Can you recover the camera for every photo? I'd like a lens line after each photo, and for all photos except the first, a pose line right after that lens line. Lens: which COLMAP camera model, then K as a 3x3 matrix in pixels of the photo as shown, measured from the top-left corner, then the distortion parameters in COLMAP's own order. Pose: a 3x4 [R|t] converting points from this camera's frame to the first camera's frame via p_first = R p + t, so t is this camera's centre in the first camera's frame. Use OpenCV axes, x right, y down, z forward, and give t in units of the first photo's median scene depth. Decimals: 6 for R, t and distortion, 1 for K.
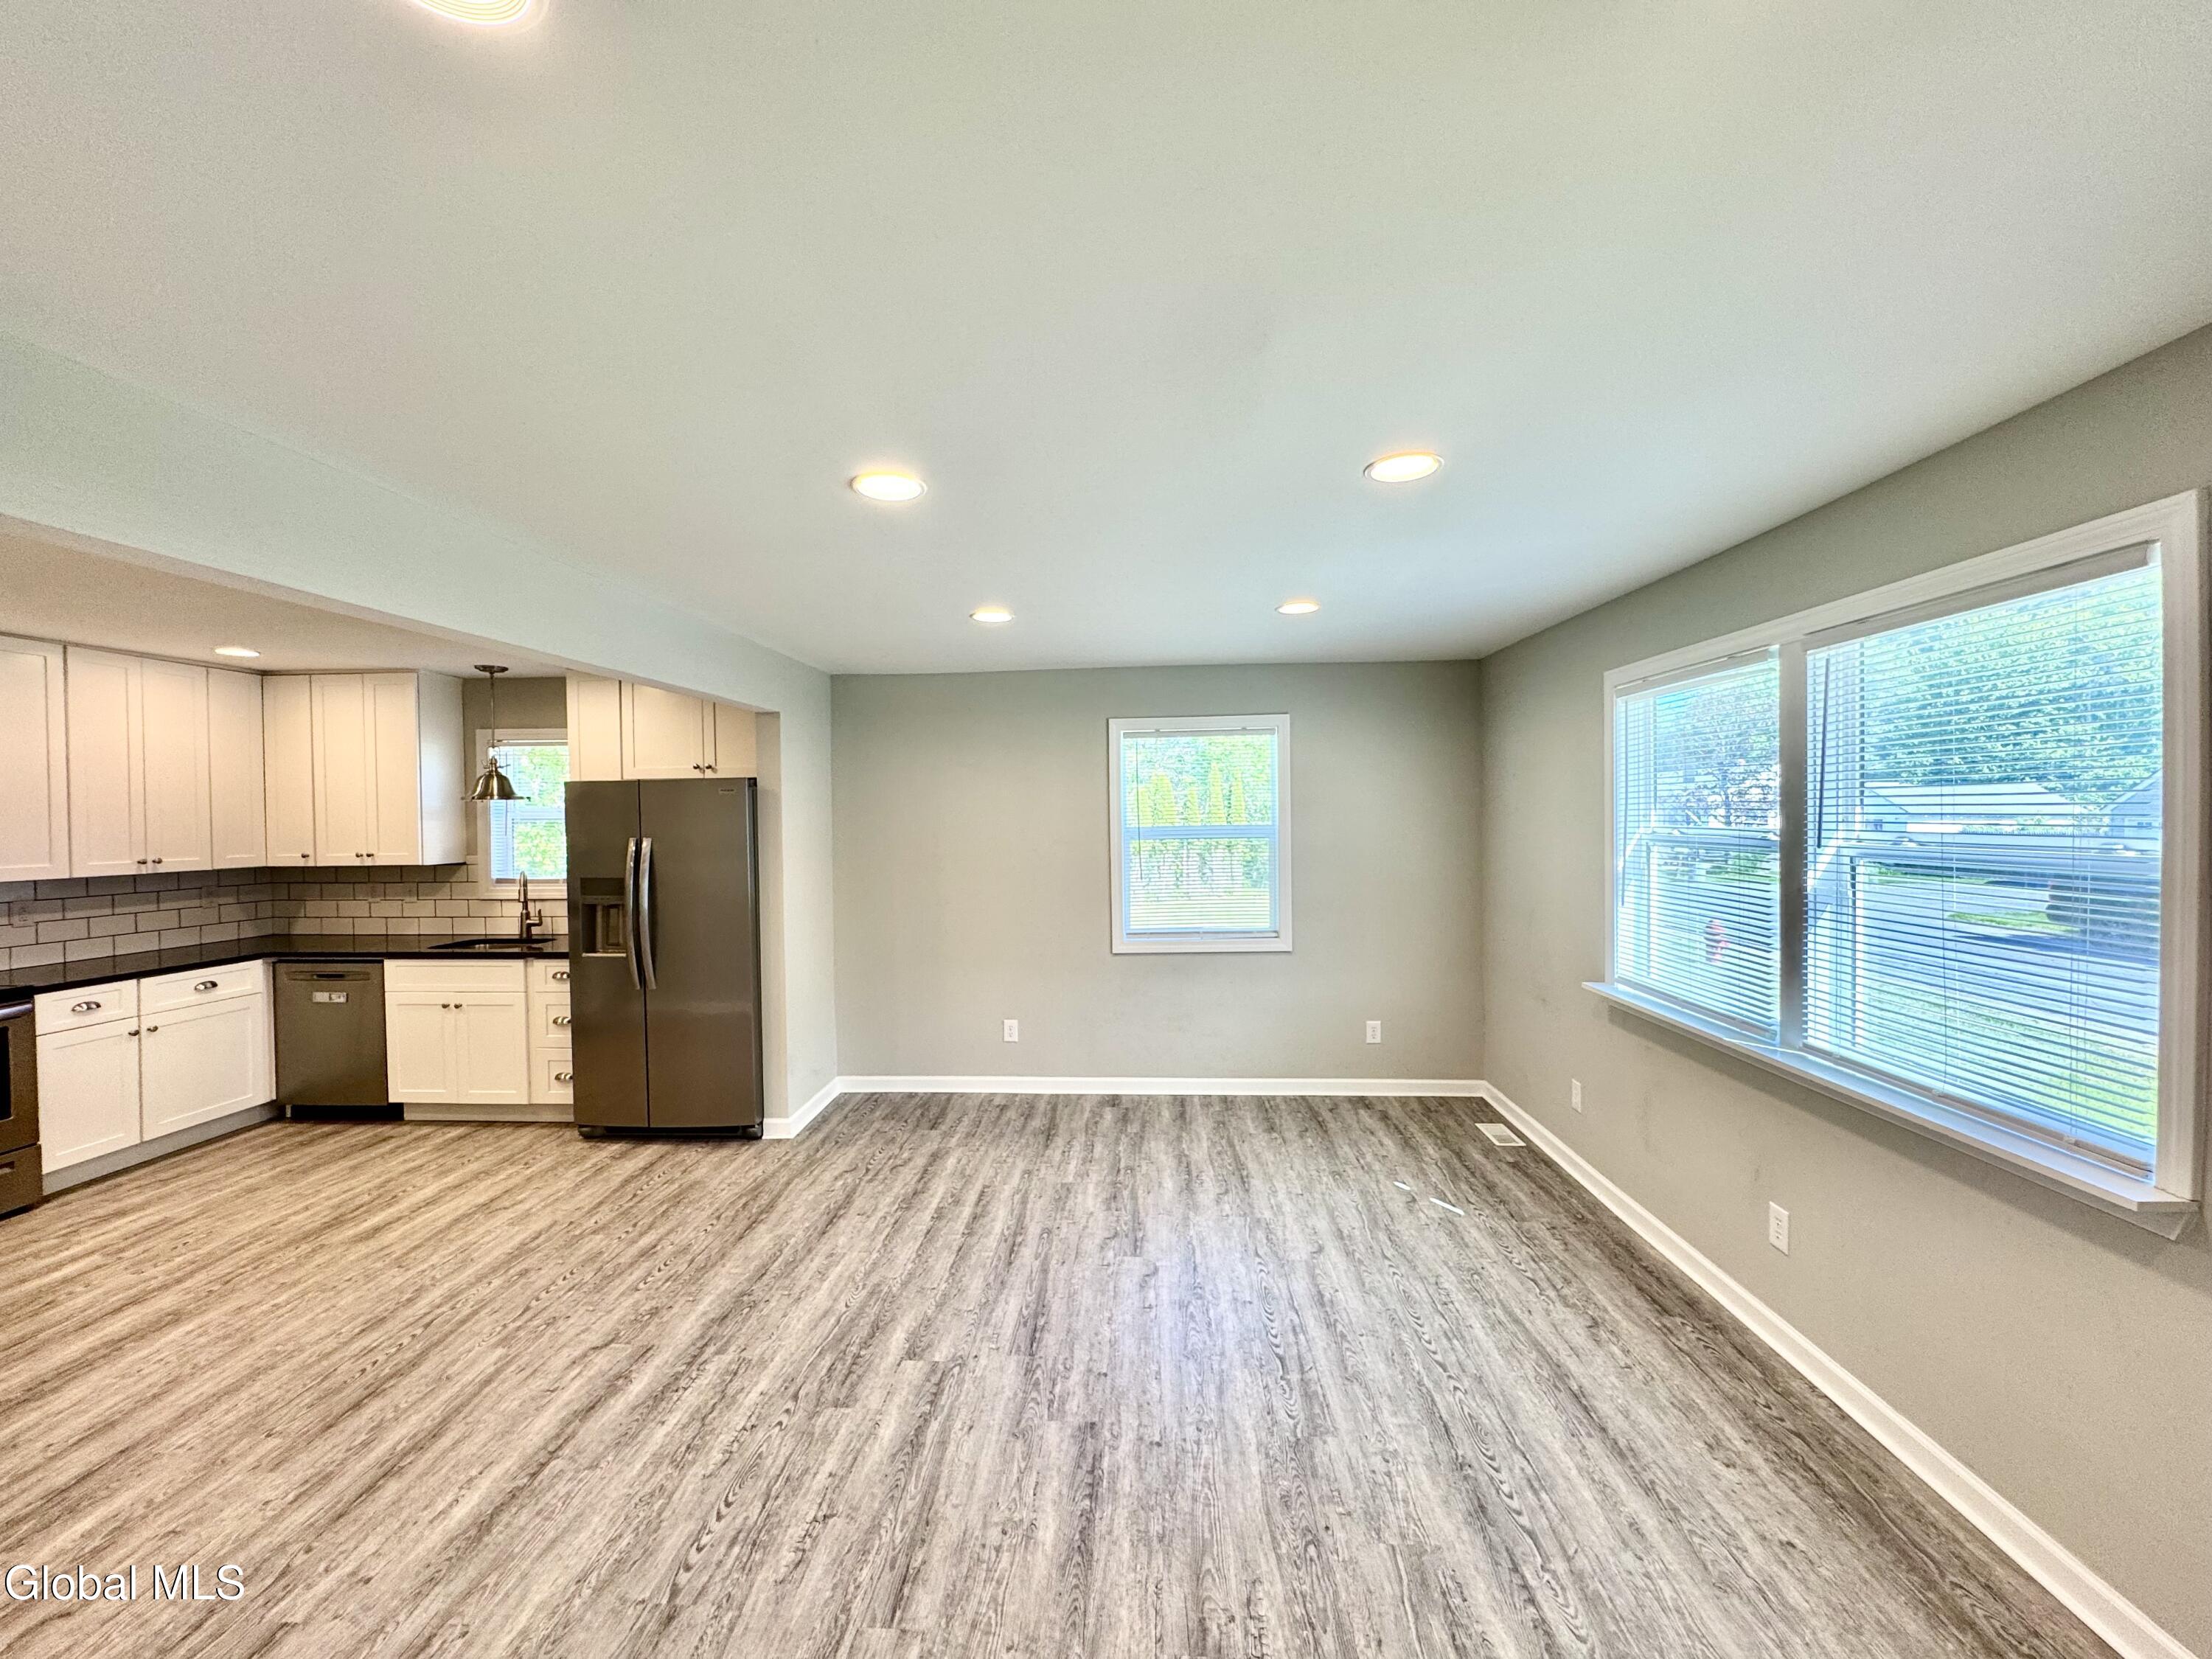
lens RADIAL K [[882.9, 0, 1104.6], [0, 882.9, 830.2], [0, 0, 1]] dist [-0.001228, 0.000275]
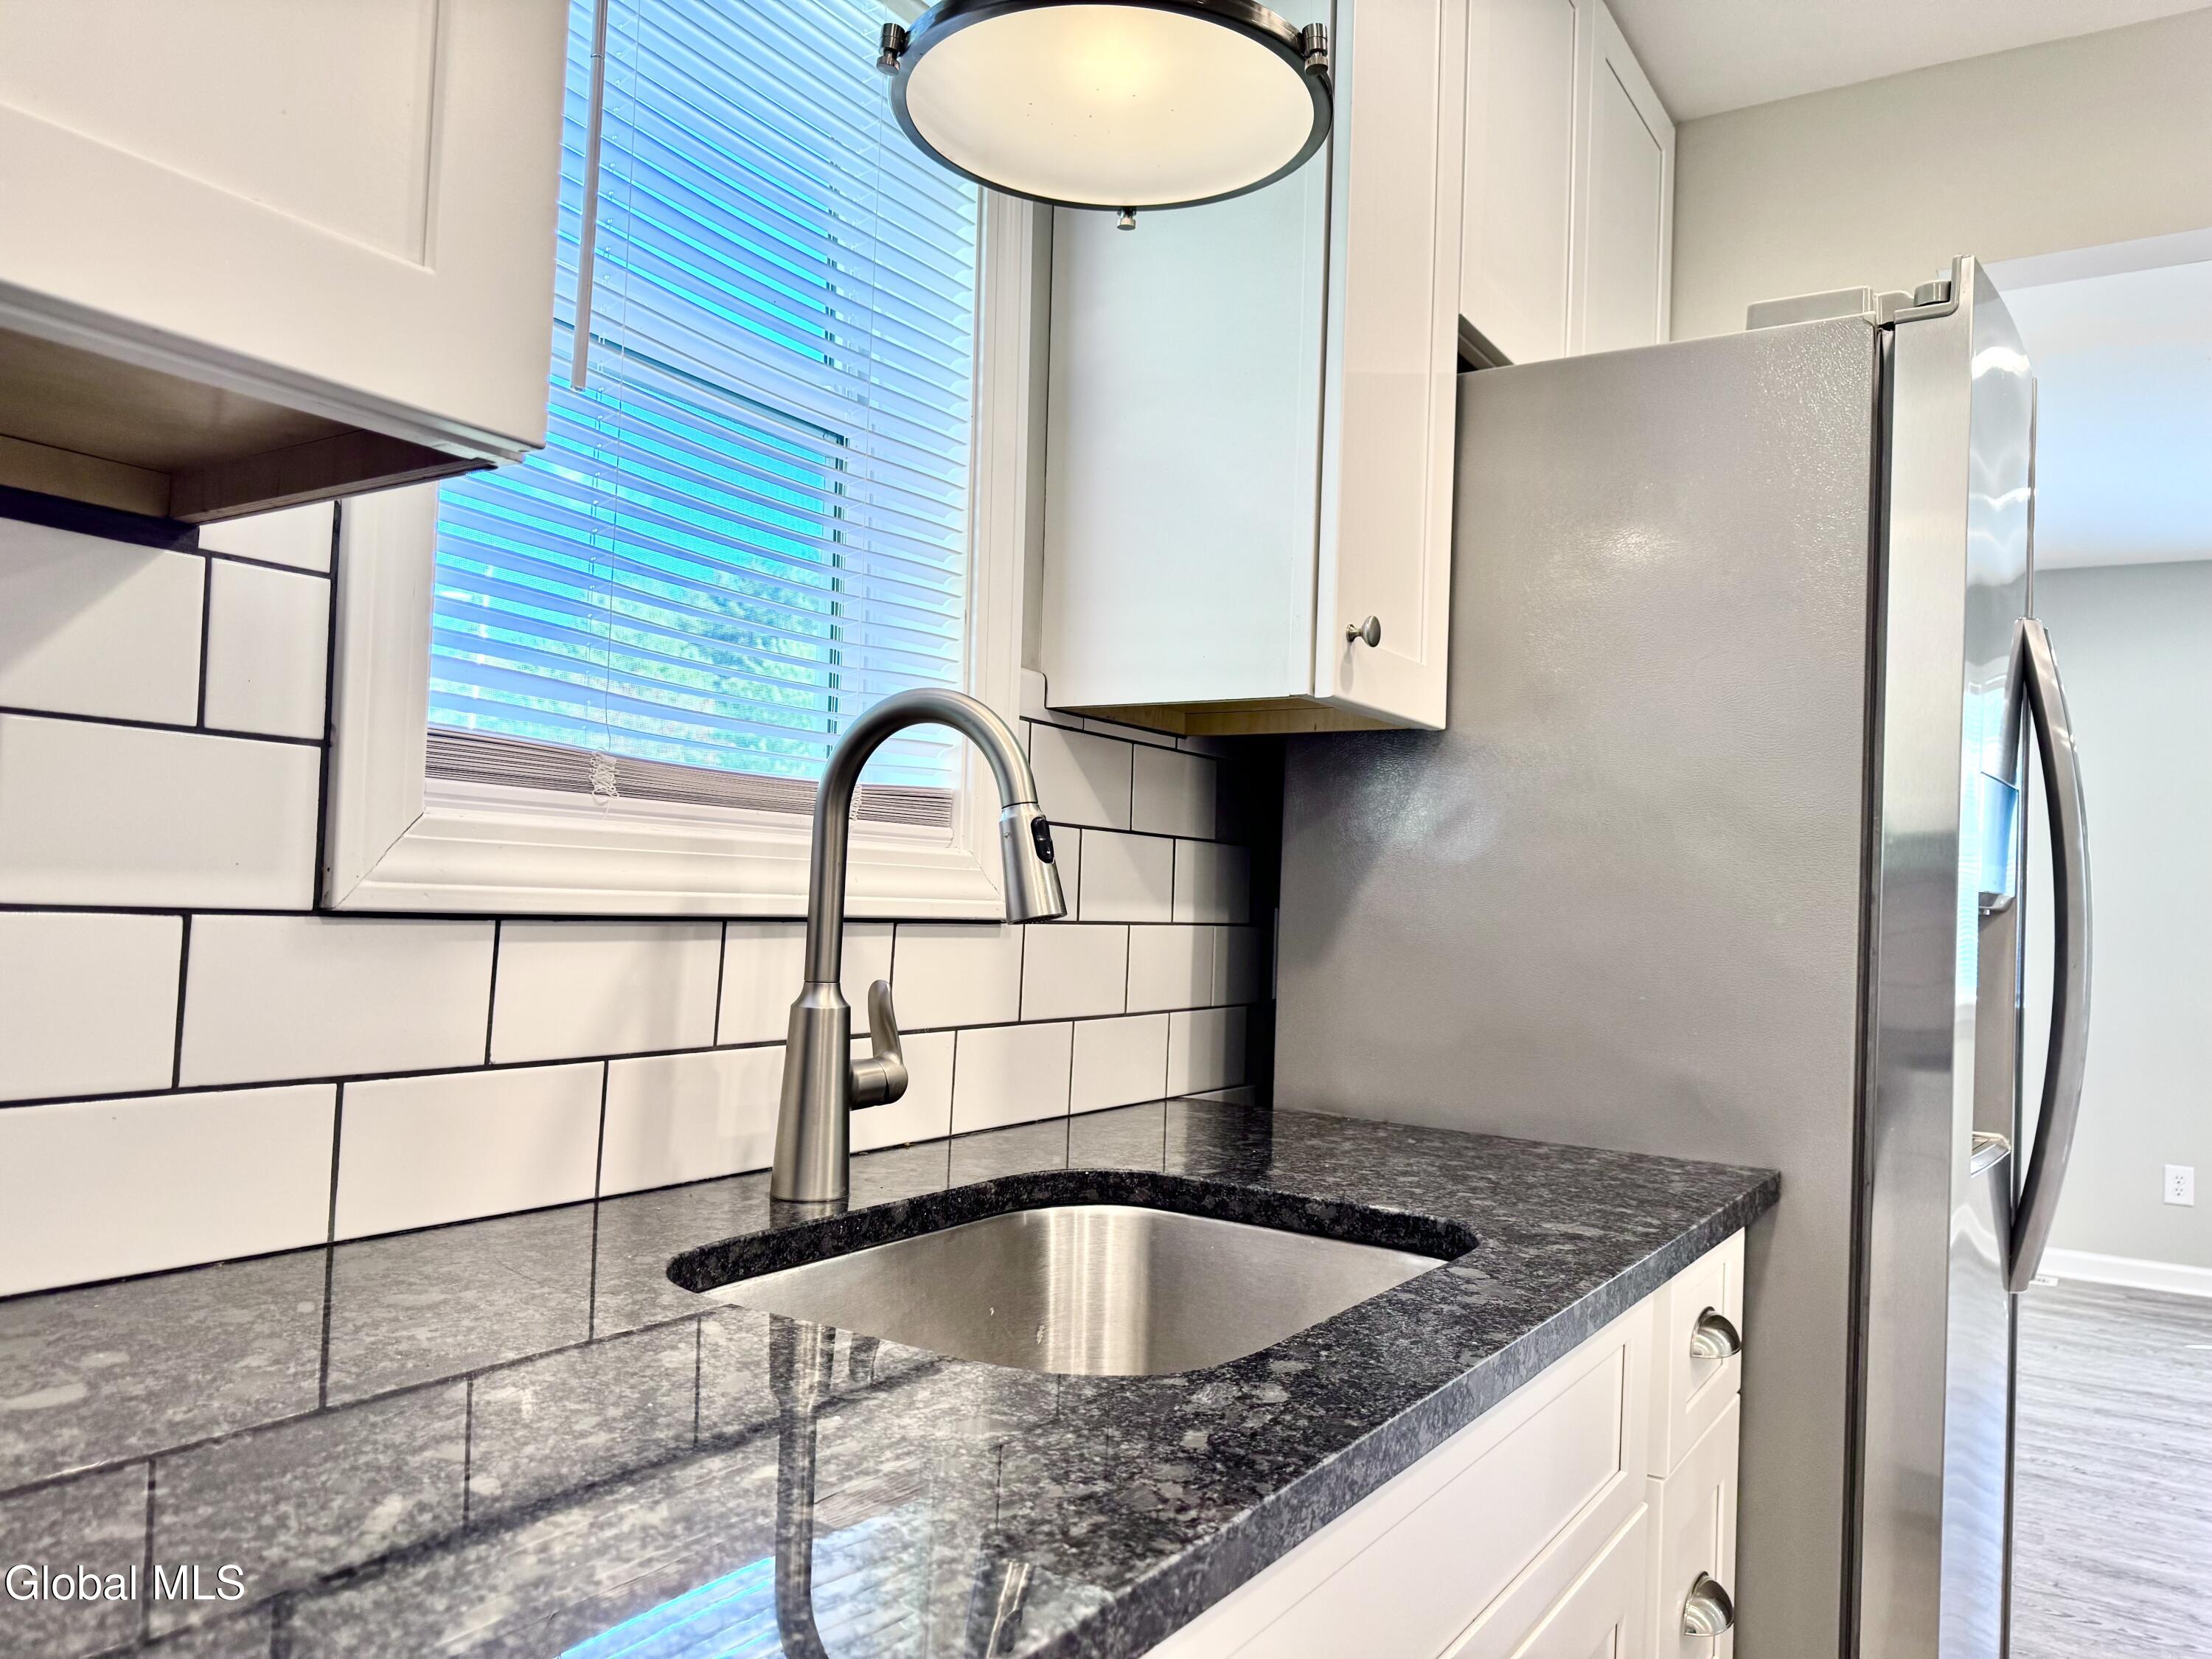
lens RADIAL K [[1546.1, 0, 1107.9], [0, 1546.1, 796.2], [0, 0, 1]] dist [0.089991, -0.113628]
pose [[0.494805, 0.087019, 0.864636, -1.221662], [-0.026075, 0.996012, -0.085320, 0.116239], [-0.868613, 0.019672, 0.495101, 1.225639]]
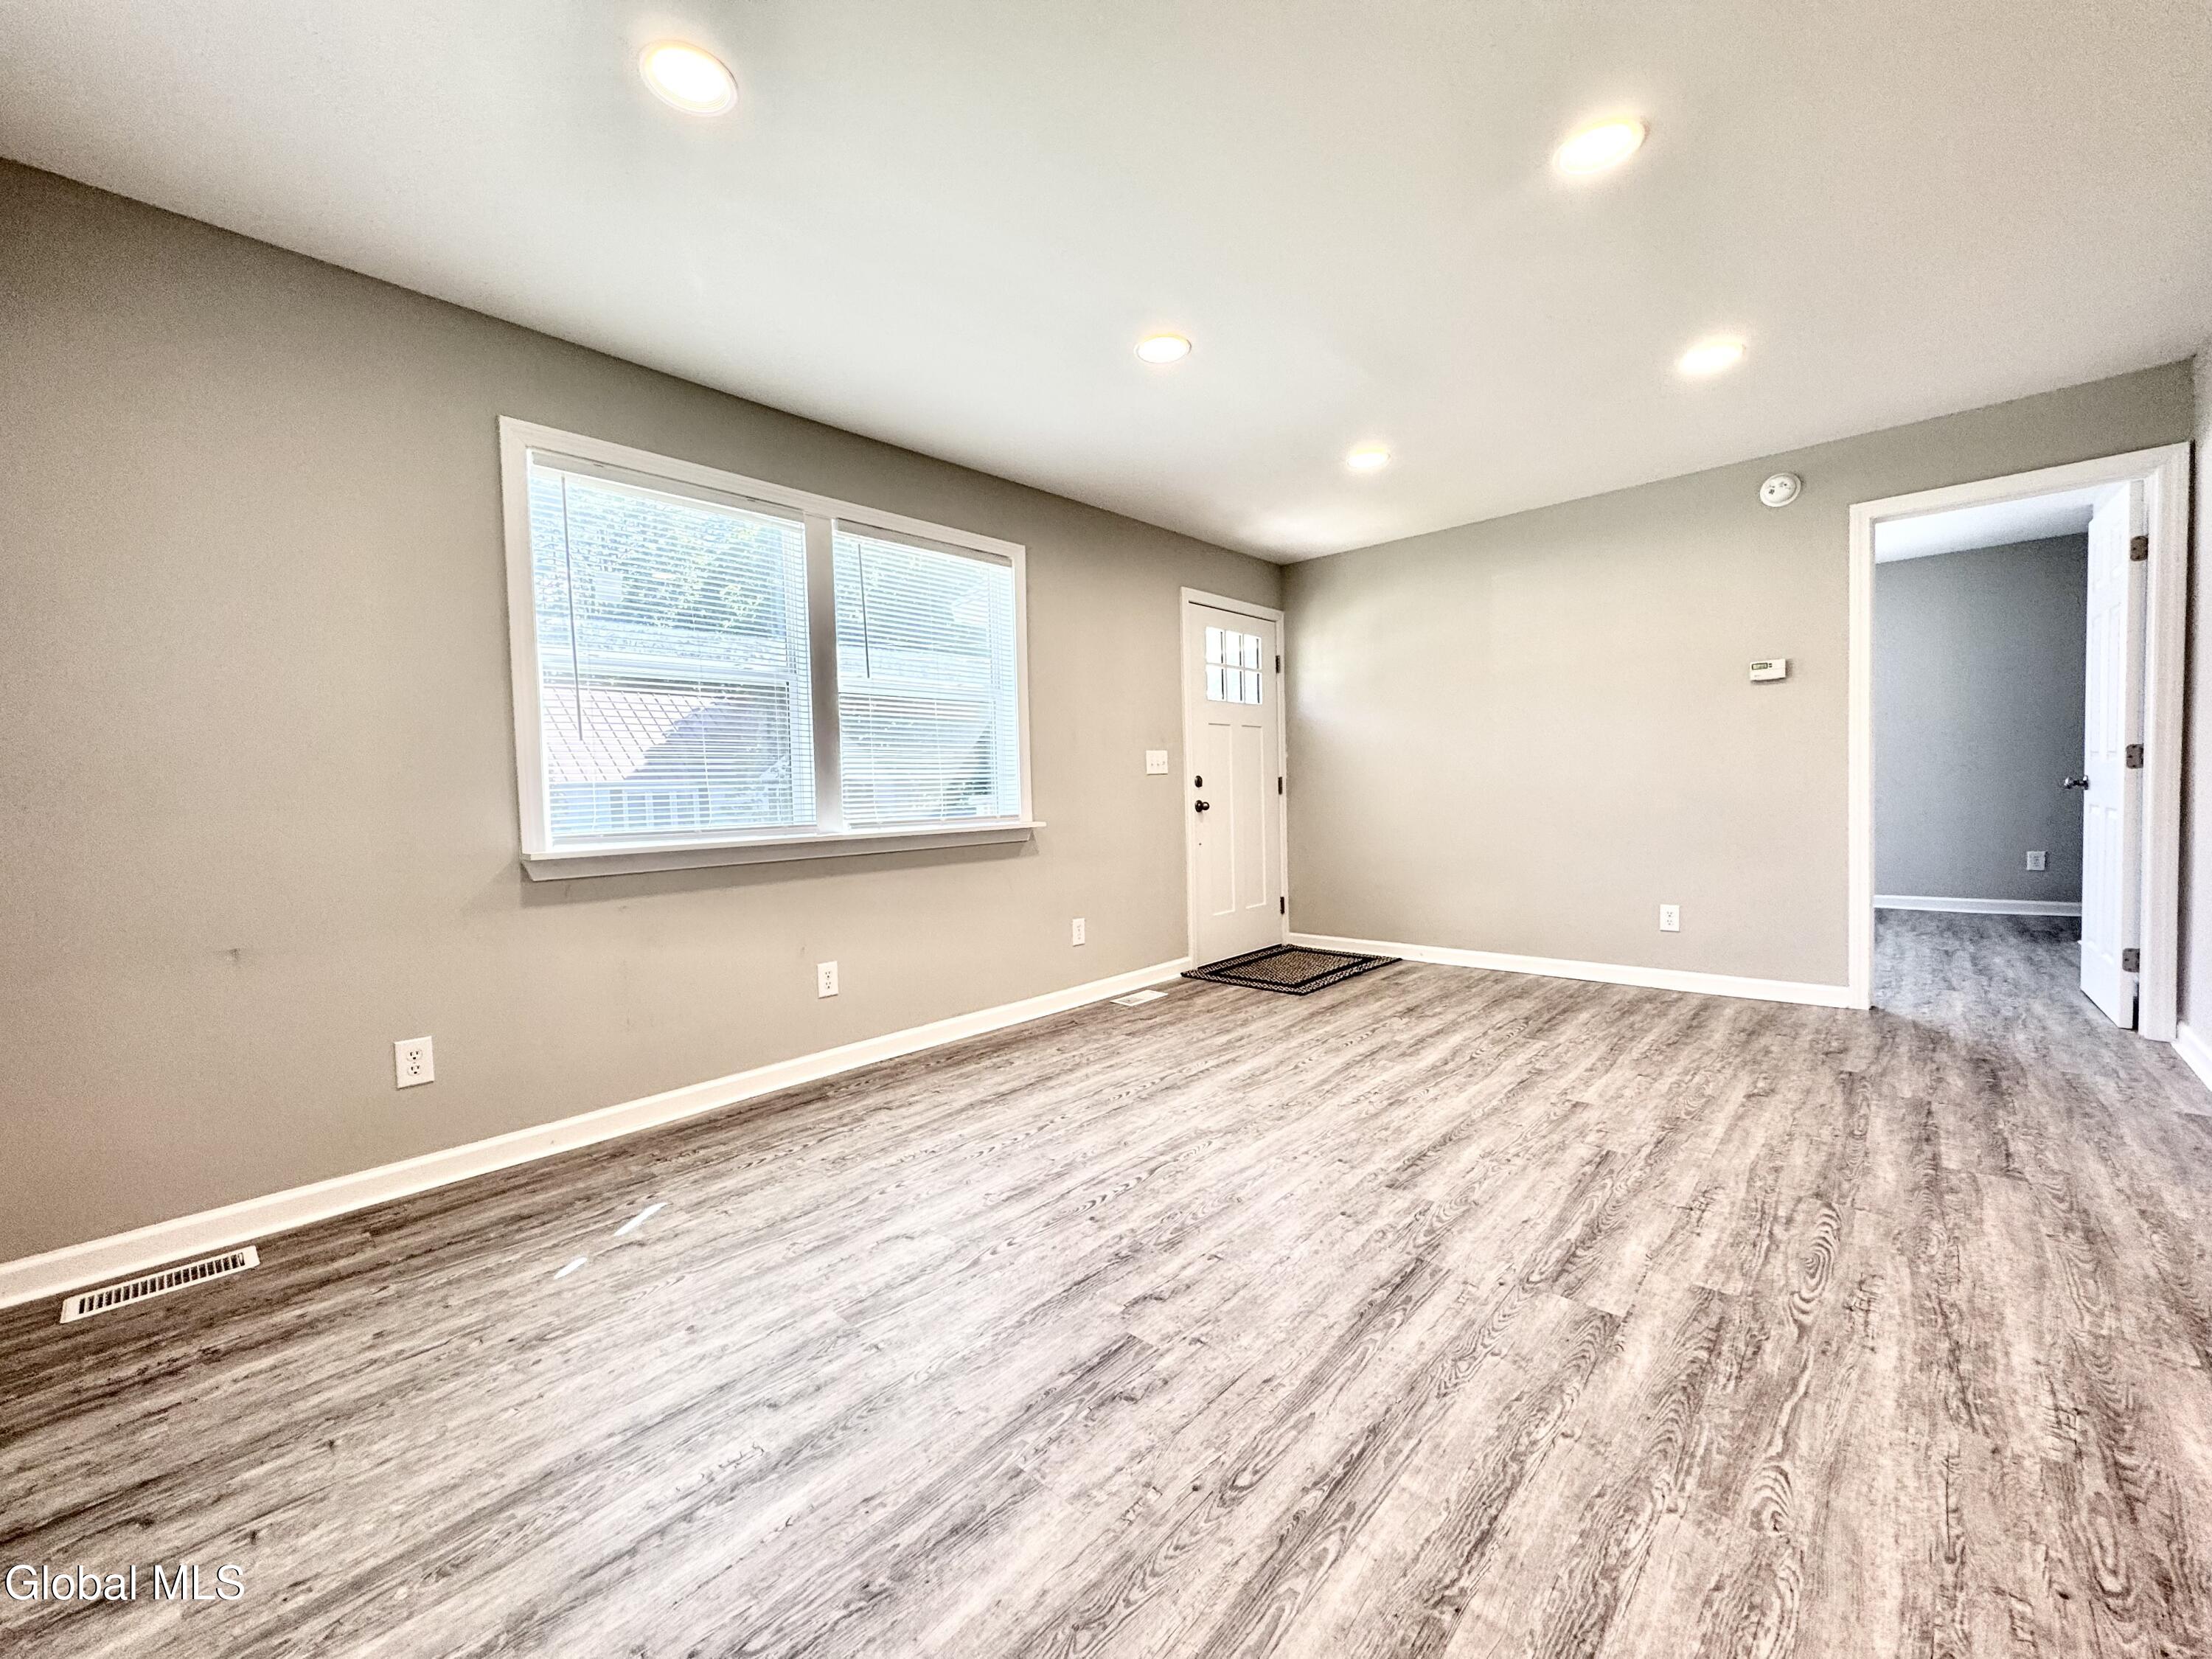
lens RADIAL K [[882.9, 0, 1104.6], [0, 882.9, 830.2], [0, 0, 1]] dist [-0.001228, 0.000275]
pose [[-0.771127, 0.009120, 0.636616, -0.258011], [0.052153, 0.997442, 0.048883, 0.145100], [-0.634542, 0.070897, -0.769630, 1.261862]]
